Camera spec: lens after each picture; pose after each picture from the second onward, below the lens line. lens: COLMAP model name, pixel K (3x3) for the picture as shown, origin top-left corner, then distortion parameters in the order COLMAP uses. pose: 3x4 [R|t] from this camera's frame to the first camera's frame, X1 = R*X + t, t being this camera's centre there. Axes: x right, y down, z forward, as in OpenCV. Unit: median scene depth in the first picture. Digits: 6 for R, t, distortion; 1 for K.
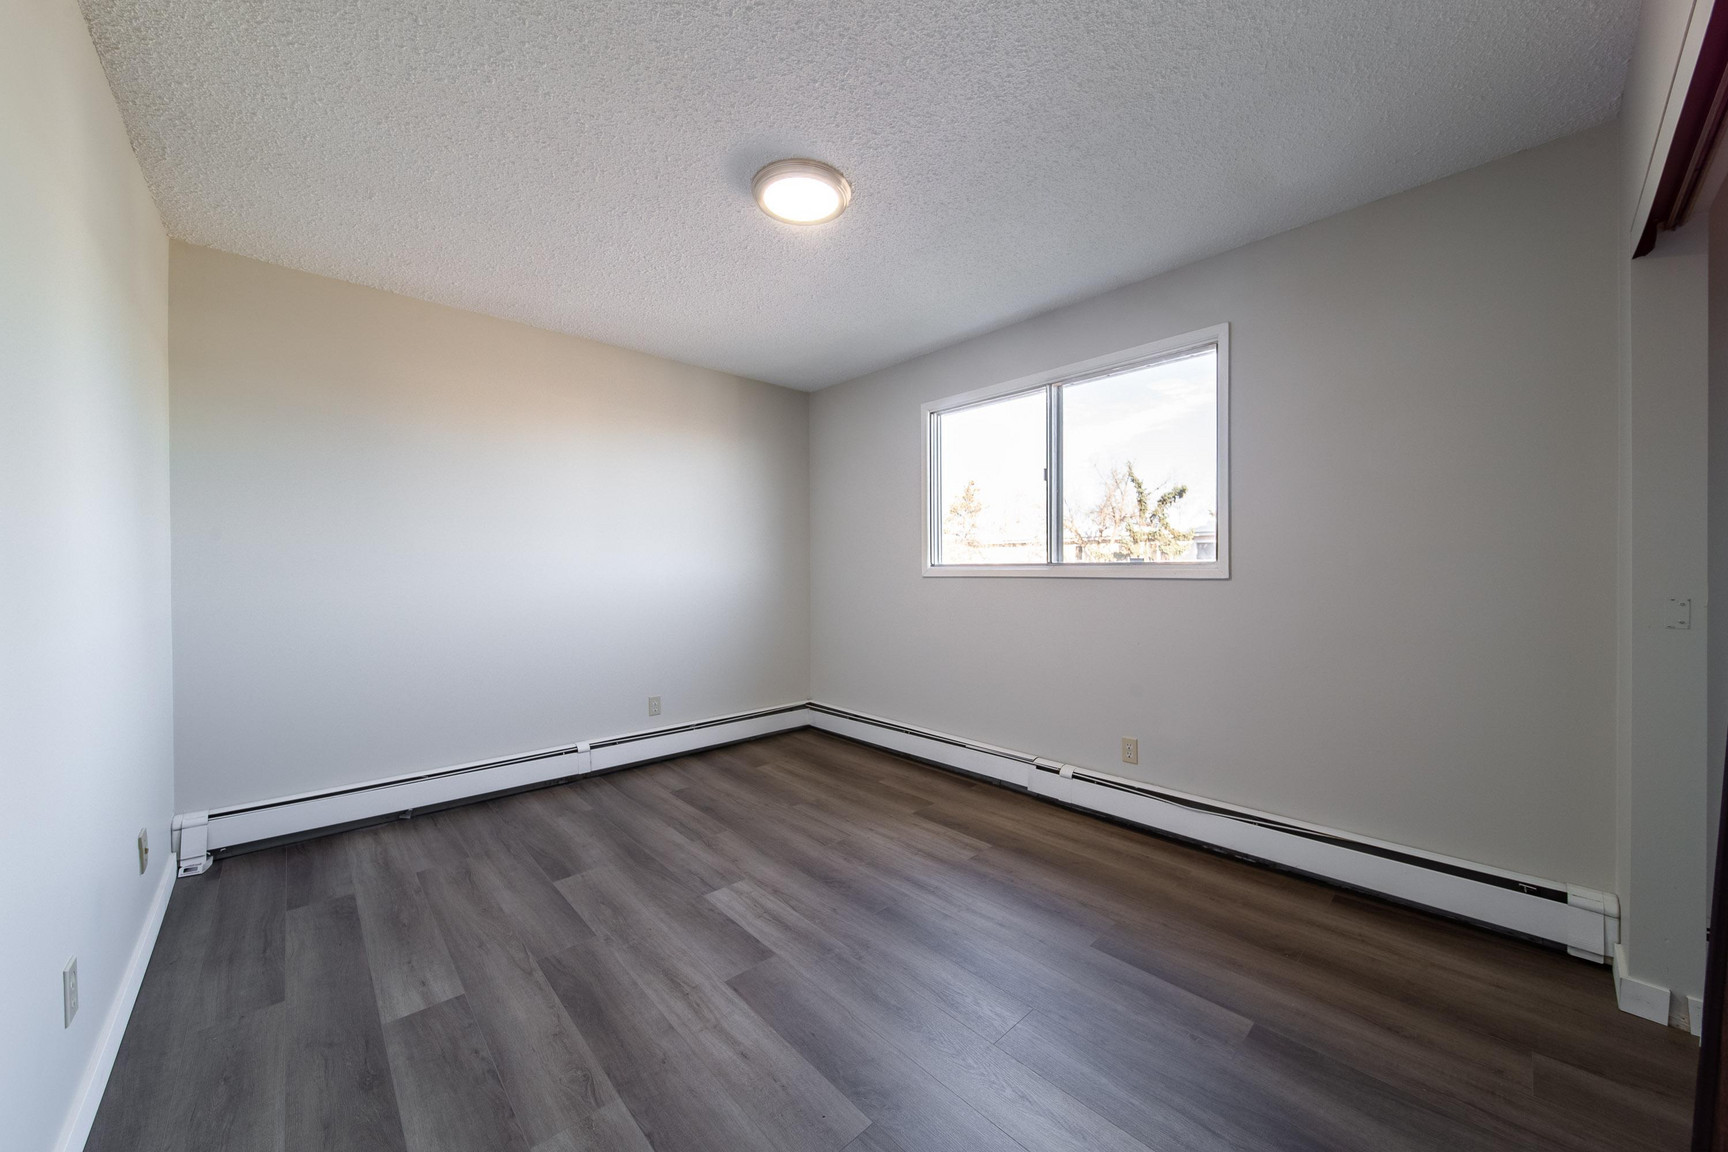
lens RADIAL K [[619.1, 0, 869.6], [0, 619.1, 576.5], [0, 0, 1]] dist [0.000116, -0.000161]
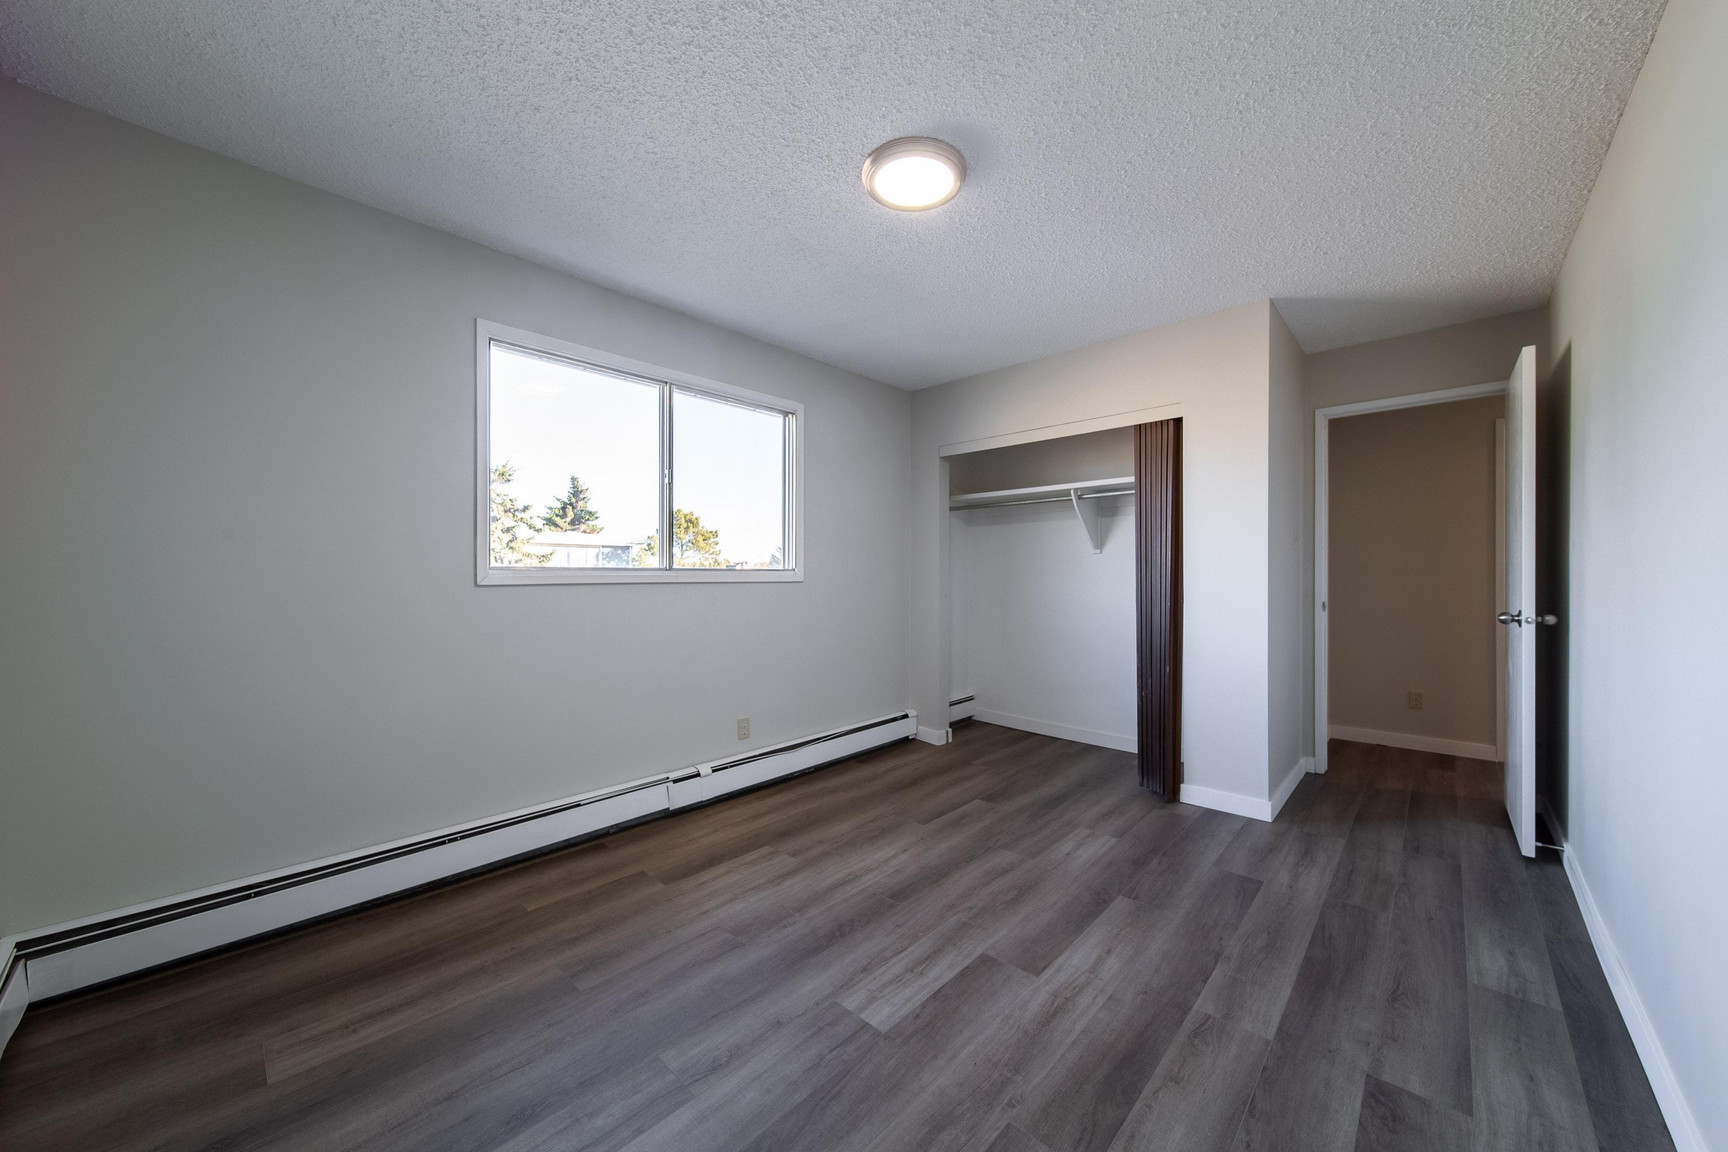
lens RADIAL K [[619.1, 0, 869.6], [0, 619.1, 576.5], [0, 0, 1]] dist [0.000116, -0.000161]
pose [[-0.067660, -0.000983, 0.997708, -0.930816], [0.013117, 0.999912, 0.001875, -0.007838], [-0.997622, 0.013214, -0.067641, 1.009654]]
